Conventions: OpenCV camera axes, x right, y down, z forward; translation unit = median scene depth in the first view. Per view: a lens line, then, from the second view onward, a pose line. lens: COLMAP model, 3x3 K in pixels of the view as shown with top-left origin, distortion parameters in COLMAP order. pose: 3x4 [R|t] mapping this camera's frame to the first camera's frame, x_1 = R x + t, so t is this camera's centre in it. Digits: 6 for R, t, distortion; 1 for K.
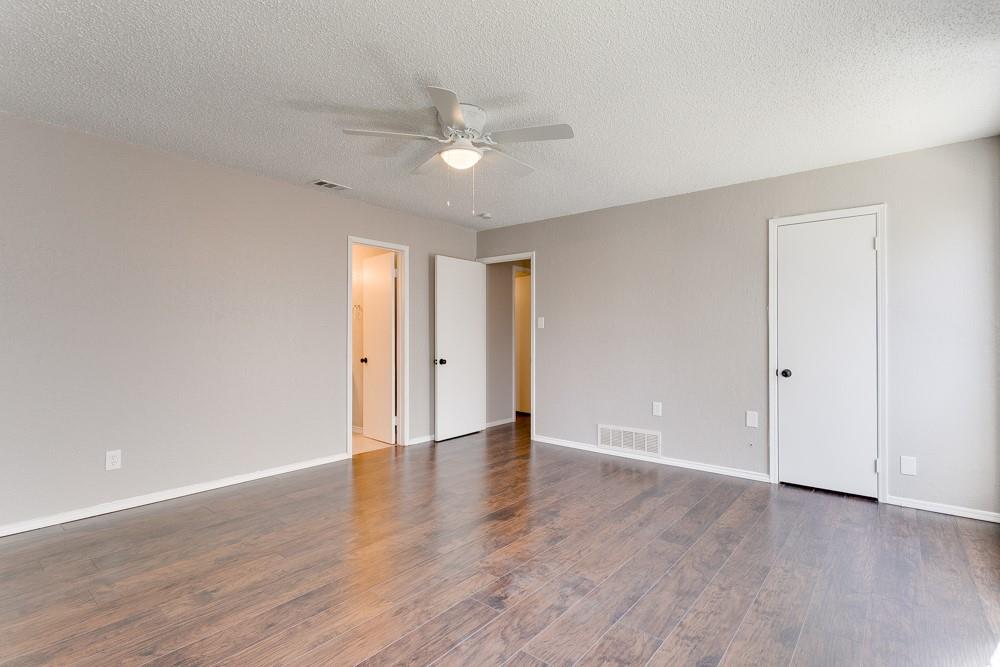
lens RADIAL K [[477.2, 0, 498.1], [0, 477.2, 331.6], [0, 0, 1]] dist [-0.000522, -0.000720]
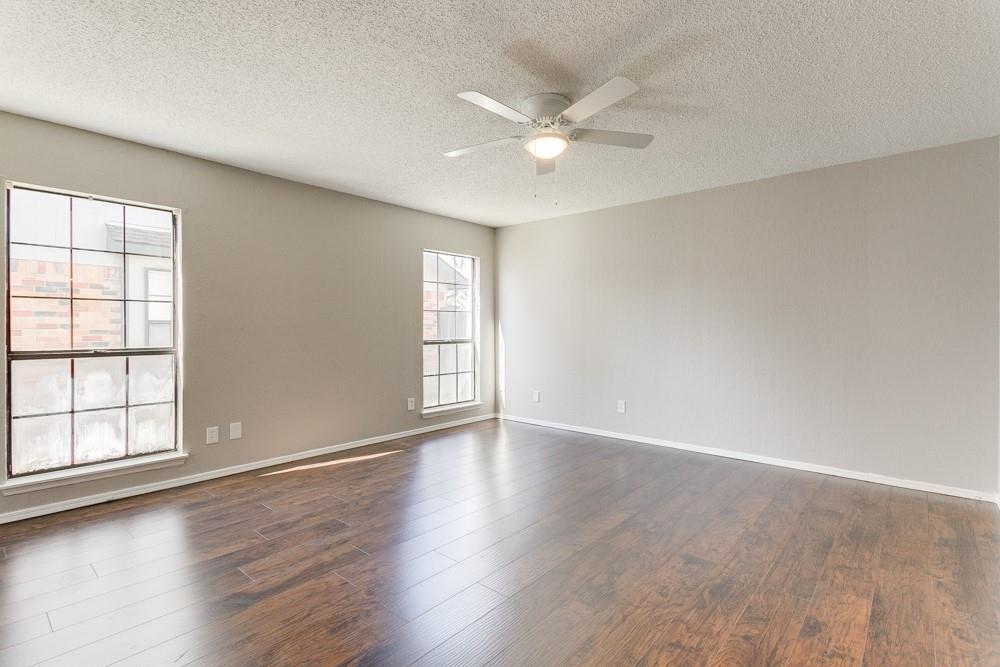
lens RADIAL K [[476.4, 0, 497.0], [0, 476.4, 366.4], [0, 0, 1]] dist [-0.001016, -0.000678]
pose [[-0.999685, -0.005142, 0.024558, -0.000512], [-0.003373, 0.997434, 0.071511, 0.019437], [-0.024863, 0.071406, -0.997137, 1.903478]]
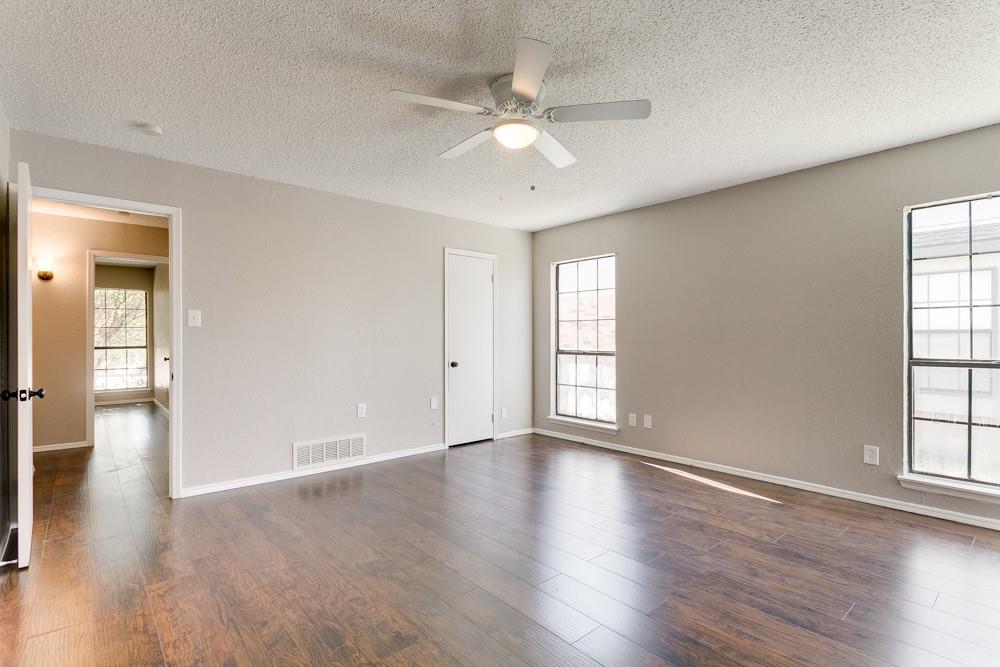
lens RADIAL K [[476.8, 0, 498.5], [0, 476.8, 335.9], [0, 0, 1]] dist [0.000596, -0.000507]
pose [[0.158947, -0.002501, 0.987284, -0.930941], [-0.007959, 0.999961, 0.003814, 0.000266], [-0.987255, -0.008464, 0.158921, 0.866796]]
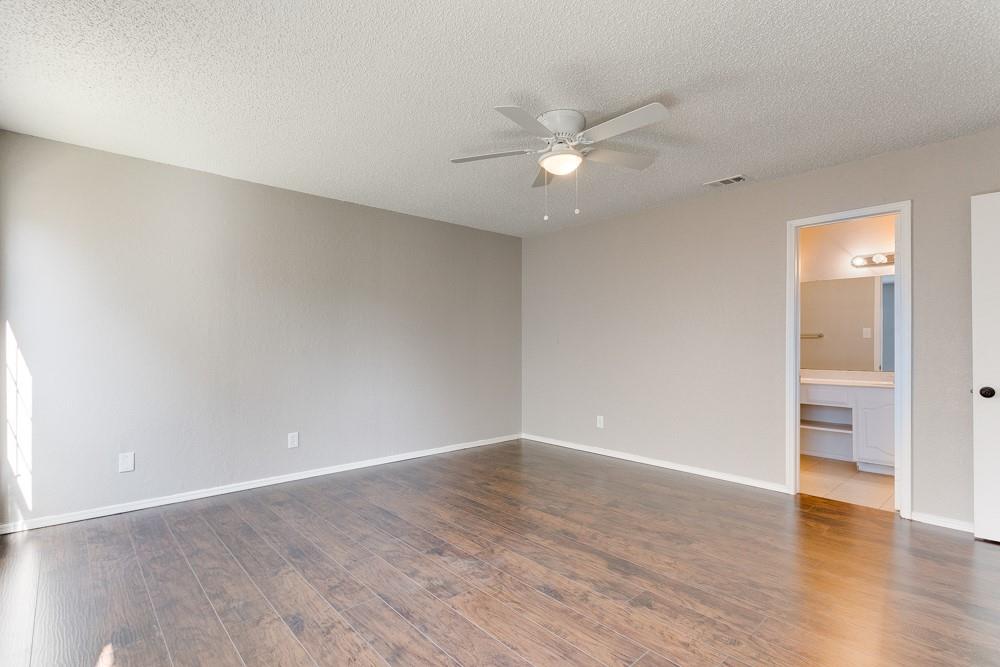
lens RADIAL K [[476.8, 0, 498.5], [0, 476.8, 335.9], [0, 0, 1]] dist [0.000596, -0.000507]
pose [[-0.140166, -0.015662, -0.990004, 0.909039], [0.007750, 0.999827, -0.016914, 0.007207], [0.990098, -0.010044, -0.140020, 0.981489]]
